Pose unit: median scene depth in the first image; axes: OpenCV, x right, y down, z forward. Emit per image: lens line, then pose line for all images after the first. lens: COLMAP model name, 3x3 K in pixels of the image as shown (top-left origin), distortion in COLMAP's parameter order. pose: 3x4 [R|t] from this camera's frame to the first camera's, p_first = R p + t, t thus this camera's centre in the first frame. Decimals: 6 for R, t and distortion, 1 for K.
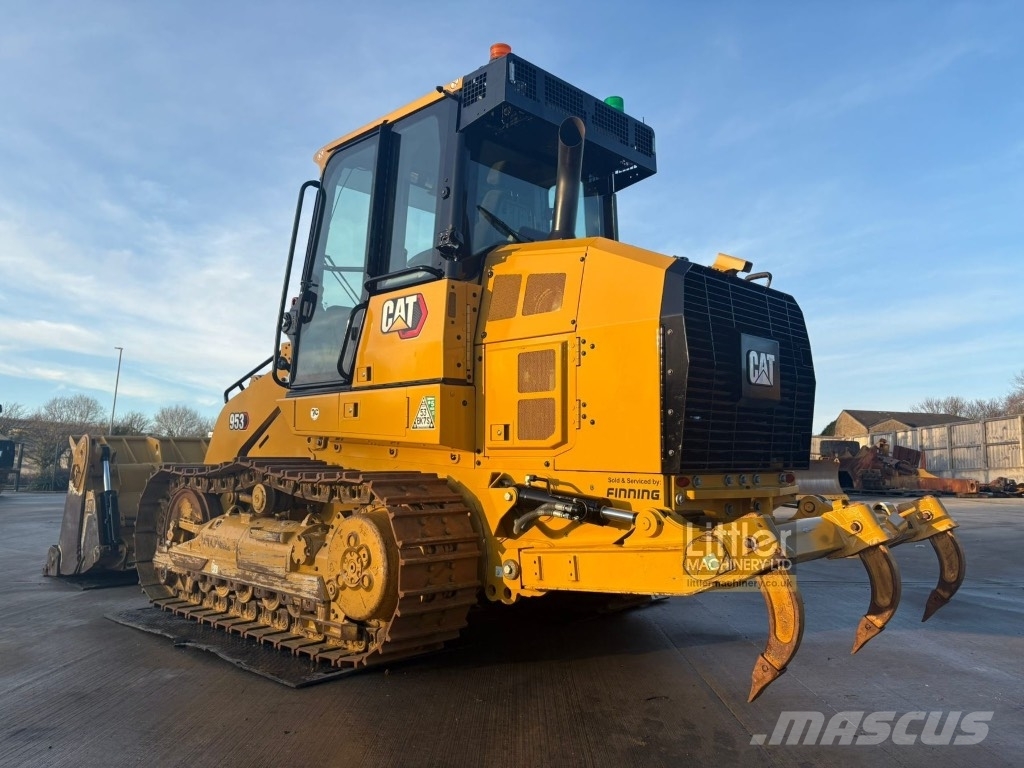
lens RADIAL K [[776.3, 0, 511.4], [0, 776.3, 385.7], [0, 0, 1]] dist [0.058733, -0.055601]
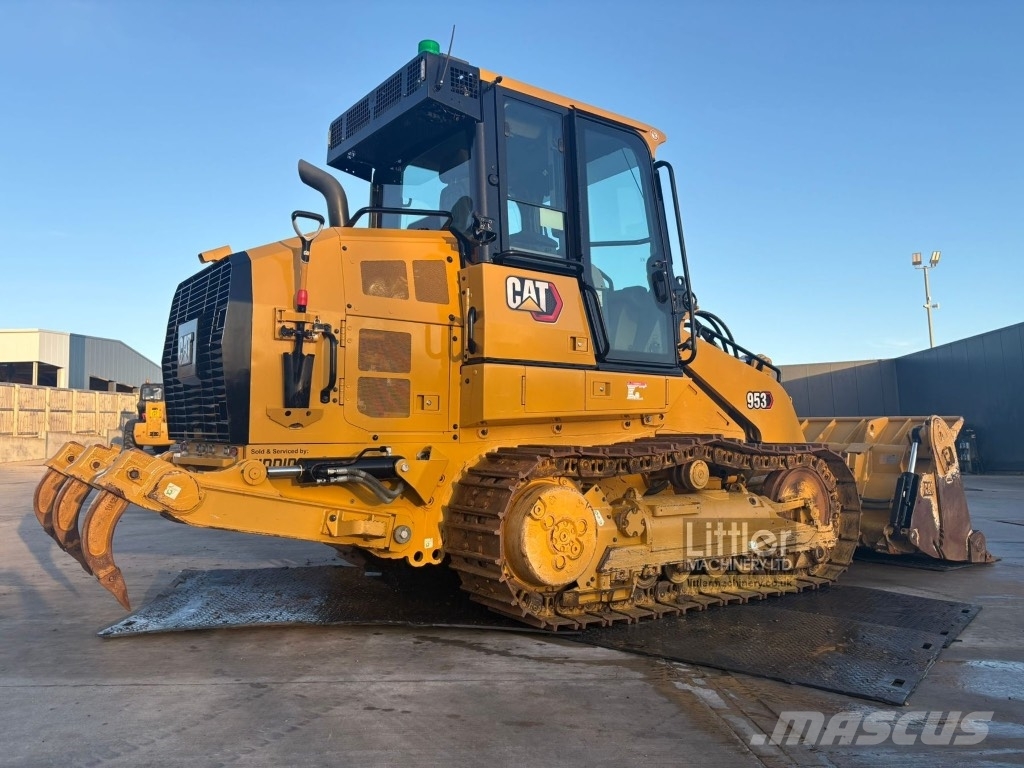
lens RADIAL K [[776.3, 0, 516.1], [0, 776.3, 373.9], [0, 0, 1]] dist [0.058733, -0.055601]
pose [[-0.103976, 0.073779, 0.991839, -1.969984], [-0.104521, 0.990912, -0.084668, 0.192897], [-0.989072, -0.112471, -0.095320, 2.043648]]
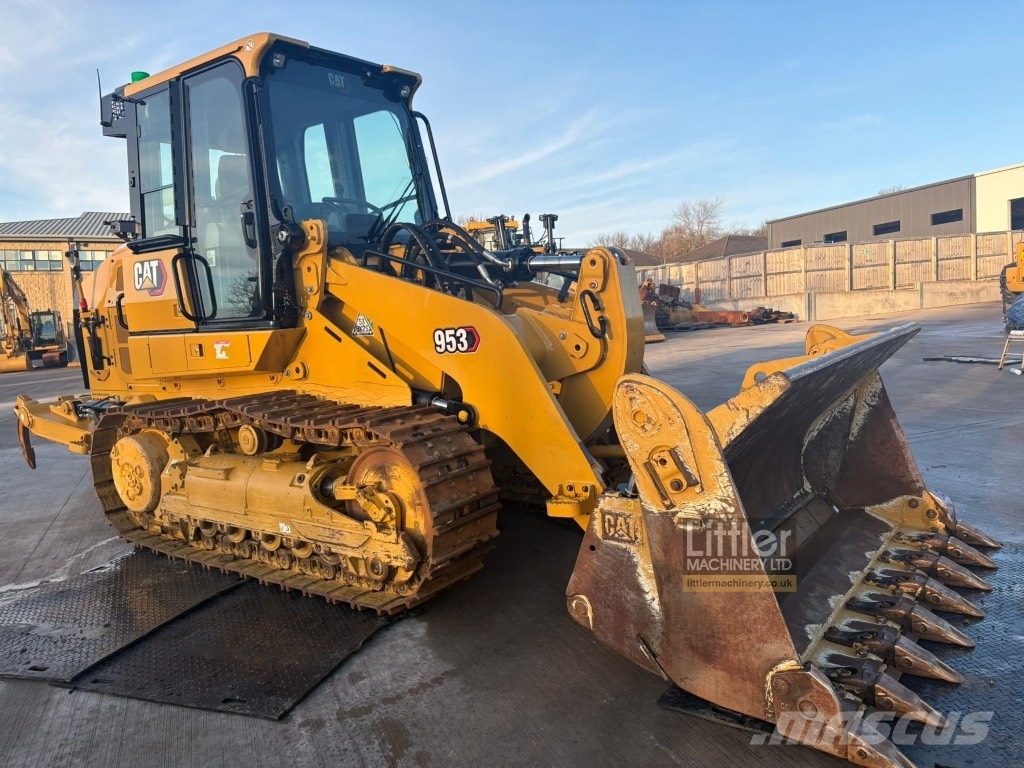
lens RADIAL K [[776.3, 0, 518.8], [0, 776.3, 381.1], [0, 0, 1]] dist [0.058733, -0.055601]
pose [[0.916438, -0.105521, 0.386013, -0.828738], [0.028730, 0.979468, 0.199541, -0.087842], [-0.399143, -0.171777, 0.900654, 0.434190]]
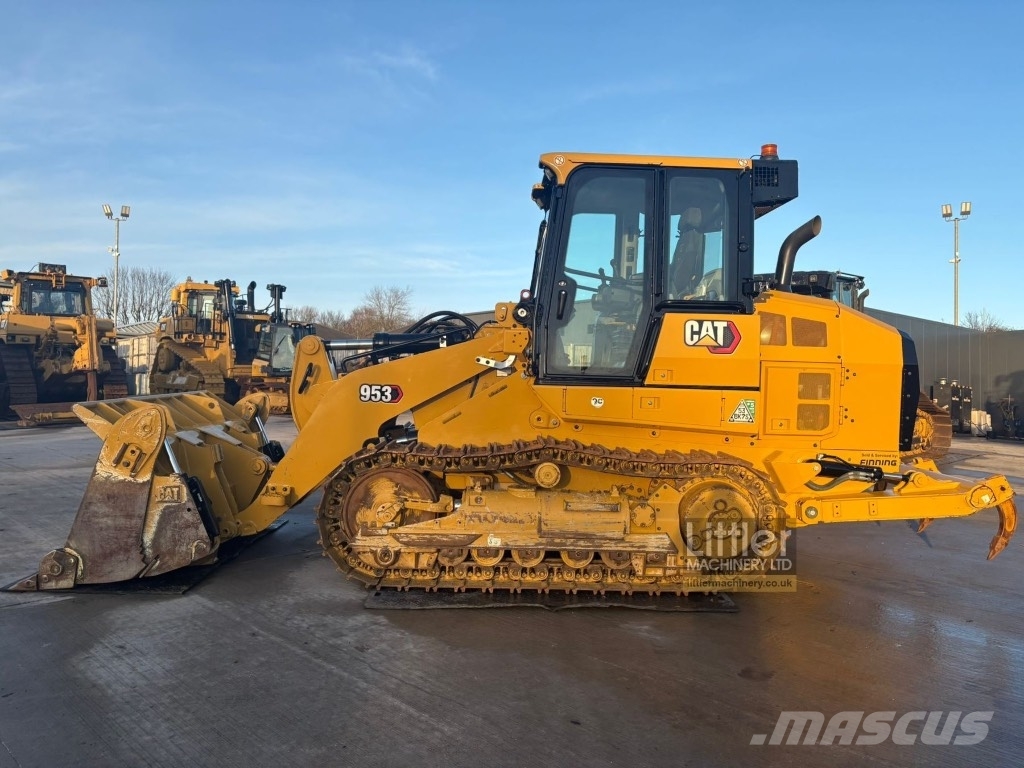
lens RADIAL K [[776.3, 0, 519.5], [0, 776.3, 389.4], [0, 0, 1]] dist [0.058733, -0.055601]
pose [[0.690239, -0.008892, 0.723527, -1.318914], [-0.089253, 0.991242, 0.097328, -0.097533], [-0.718056, -0.131757, 0.683401, 0.310123]]
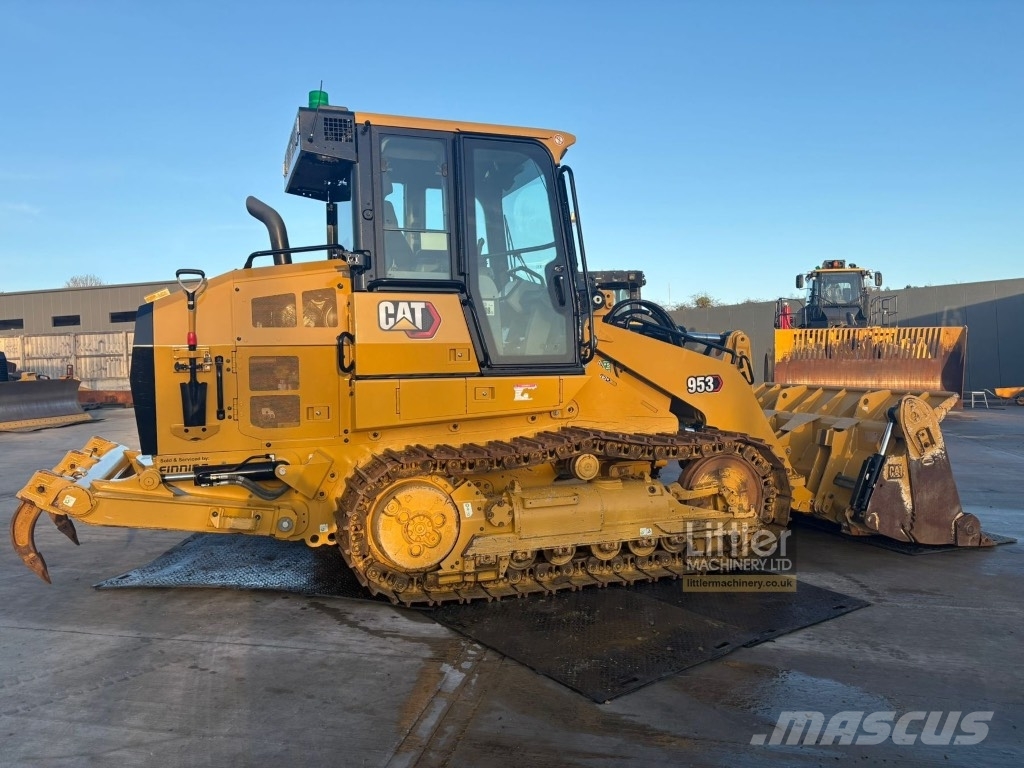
lens RADIAL K [[776.3, 0, 505.5], [0, 776.3, 382.8], [0, 0, 1]] dist [0.058733, -0.055601]
pose [[0.177310, -0.042237, 0.983248, -2.093882], [-0.084409, 0.994745, 0.057953, 0.005300], [-0.980529, -0.093270, 0.172813, 1.539988]]
